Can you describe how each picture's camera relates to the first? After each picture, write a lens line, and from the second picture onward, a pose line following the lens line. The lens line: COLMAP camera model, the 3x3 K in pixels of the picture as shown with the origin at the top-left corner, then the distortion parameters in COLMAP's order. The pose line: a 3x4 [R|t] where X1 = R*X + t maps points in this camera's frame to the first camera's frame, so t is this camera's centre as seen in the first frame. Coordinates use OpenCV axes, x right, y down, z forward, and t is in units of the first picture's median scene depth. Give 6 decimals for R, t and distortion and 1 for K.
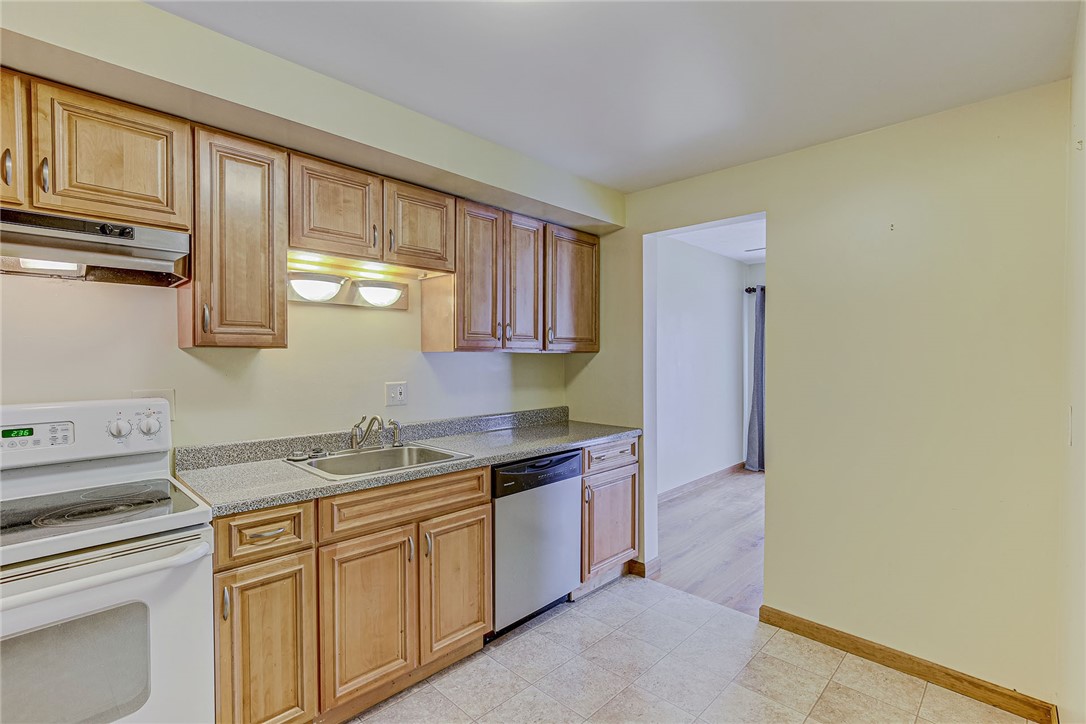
lens RADIAL K [[499.2, 0, 547.9], [0, 499.2, 369.6], [0, 0, 1]] dist [-0.010955, 0.005628]
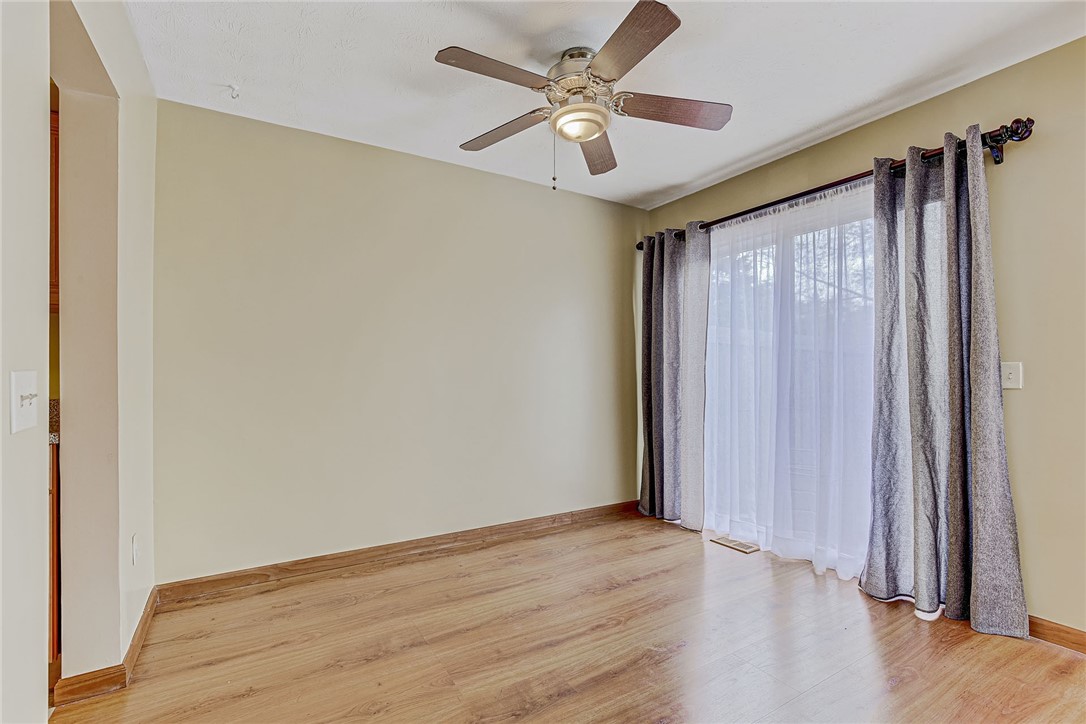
lens RADIAL K [[499.2, 0, 558.4], [0, 499.2, 366.2], [0, 0, 1]] dist [-0.010955, 0.005628]
pose [[0.977149, -0.000420, -0.212553, 0.557045], [-0.007168, 0.999364, -0.034928, 0.023865], [0.212432, 0.035654, 0.976525, 0.347296]]
